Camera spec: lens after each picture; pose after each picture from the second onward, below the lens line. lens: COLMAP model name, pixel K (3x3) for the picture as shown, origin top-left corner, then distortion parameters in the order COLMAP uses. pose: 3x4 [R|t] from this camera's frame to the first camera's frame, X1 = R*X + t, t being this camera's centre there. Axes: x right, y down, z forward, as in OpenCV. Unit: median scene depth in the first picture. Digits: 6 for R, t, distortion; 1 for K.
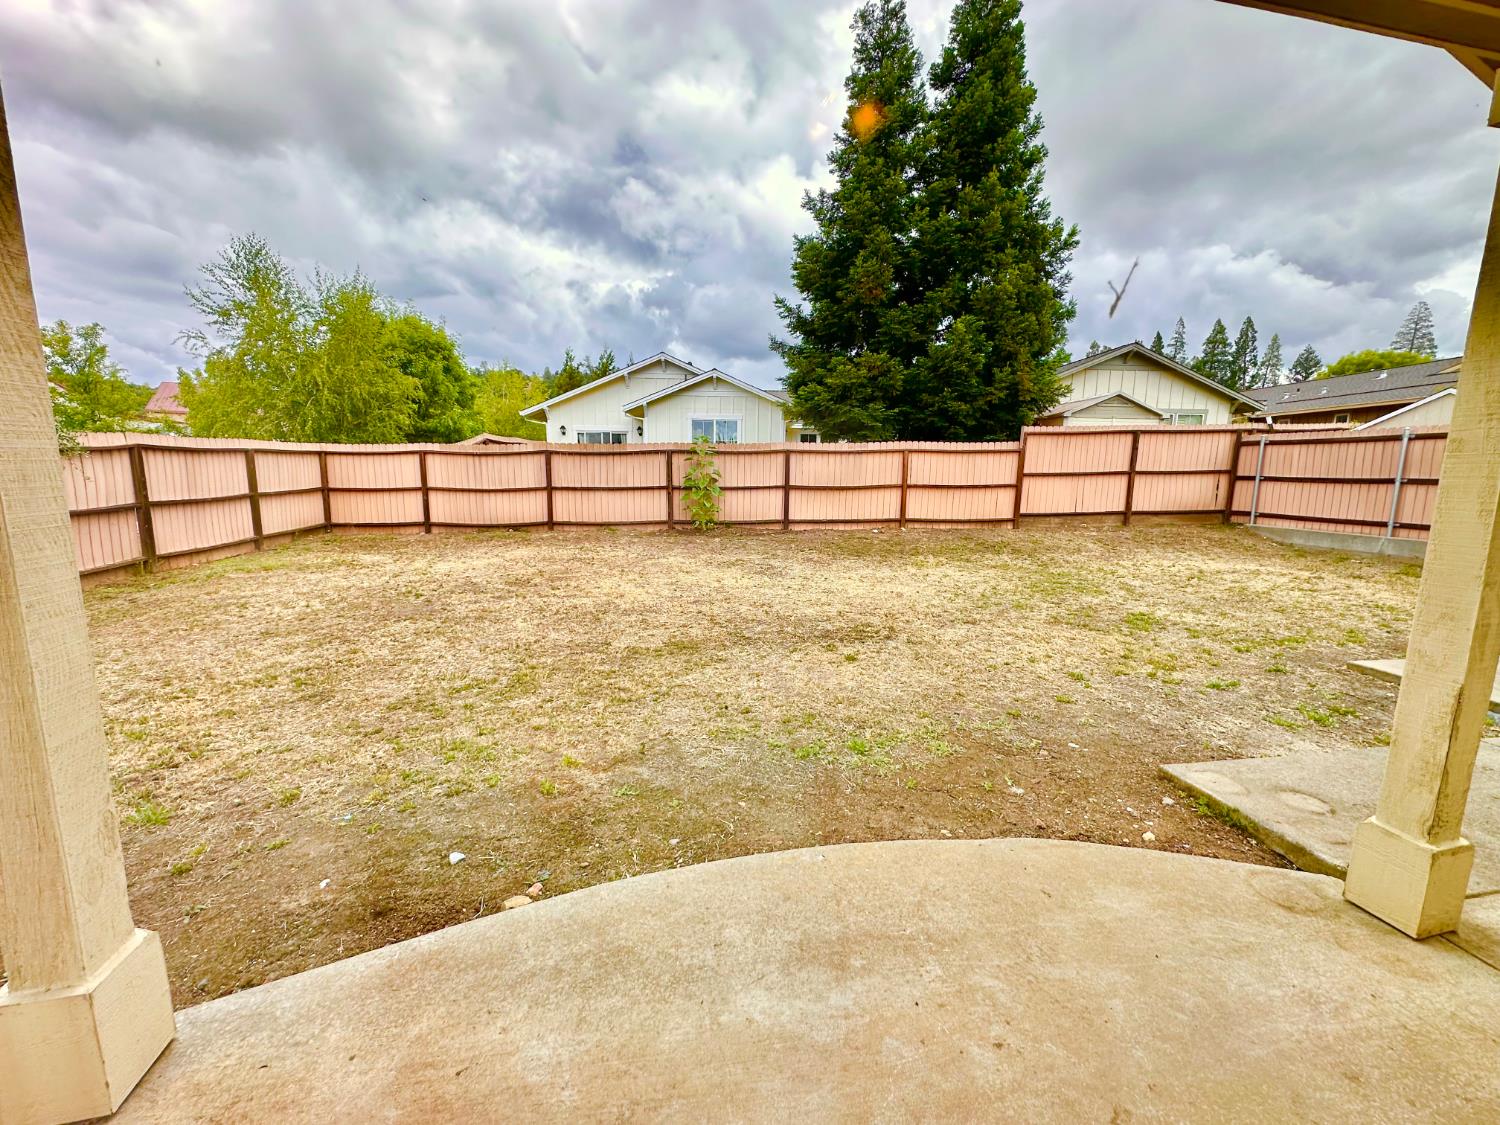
lens RADIAL K [[595.5, 0, 753.0], [0, 595.5, 564.3], [0, 0, 1]] dist [-0.001168, -0.000125]
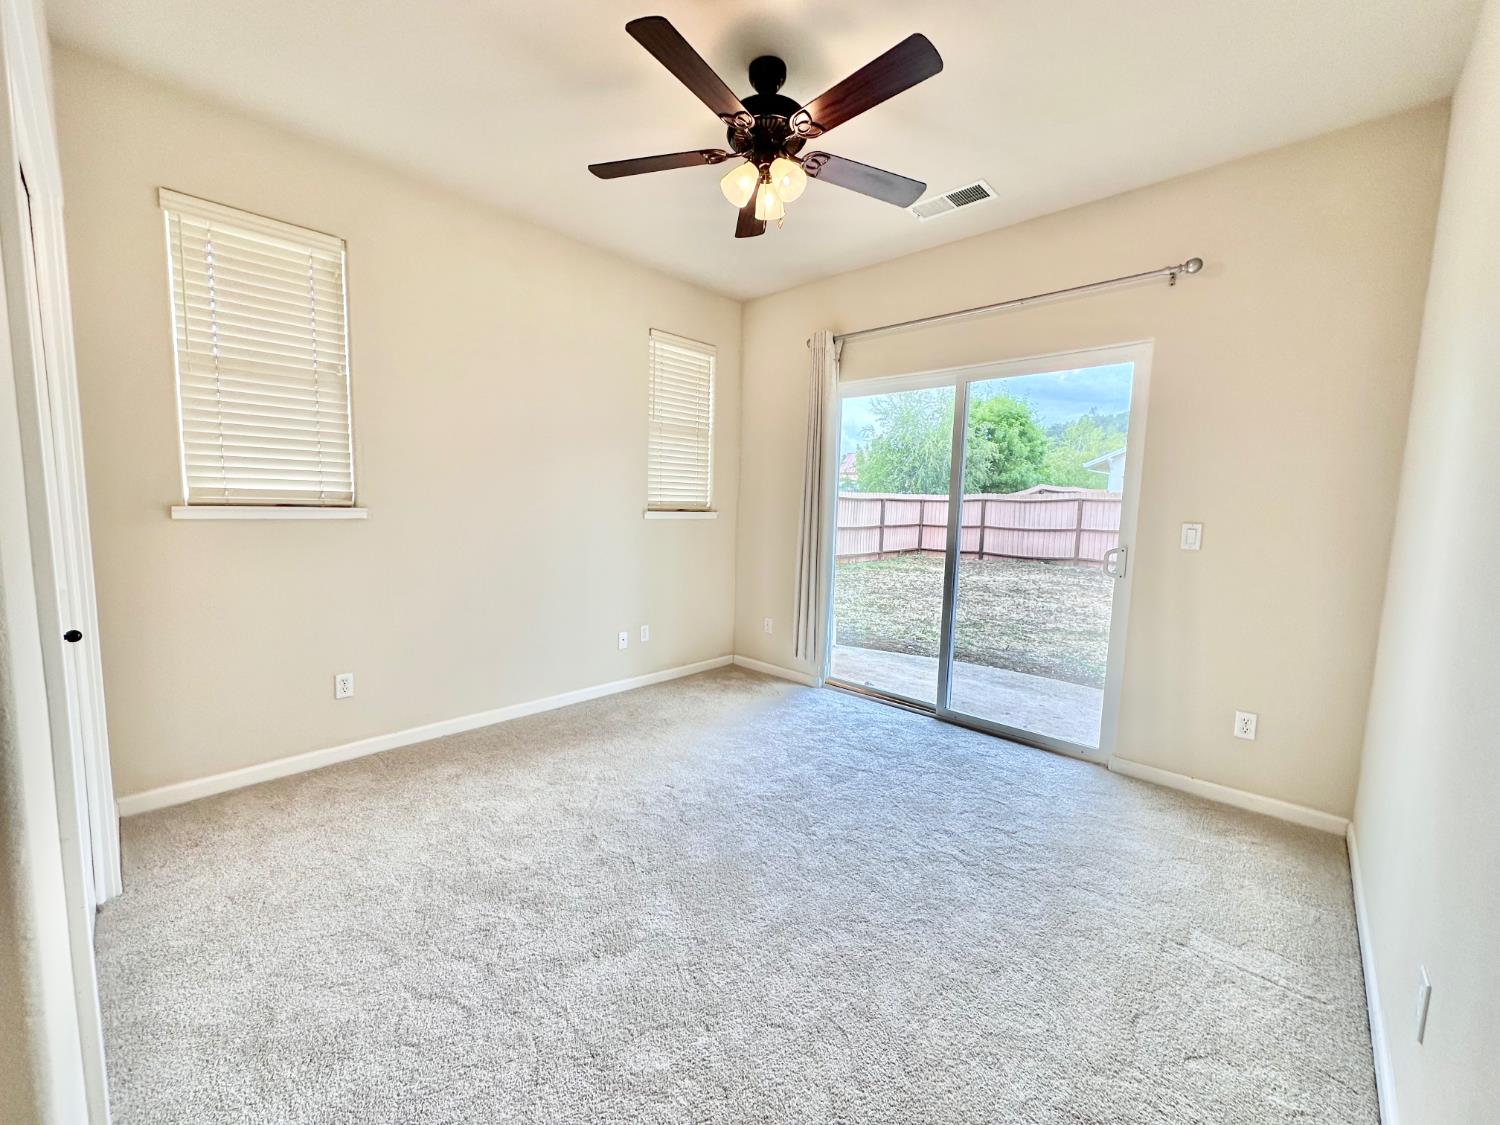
lens RADIAL K [[595.5, 0, 753.0], [0, 595.5, 564.1], [0, 0, 1]] dist [-0.001168, -0.000125]
pose [[0.606795, 0.081364, -0.790683, 0.192325], [-0.143917, 0.989552, -0.008619, 0.040364], [0.781721, 0.119023, 0.612165, -0.206777]]
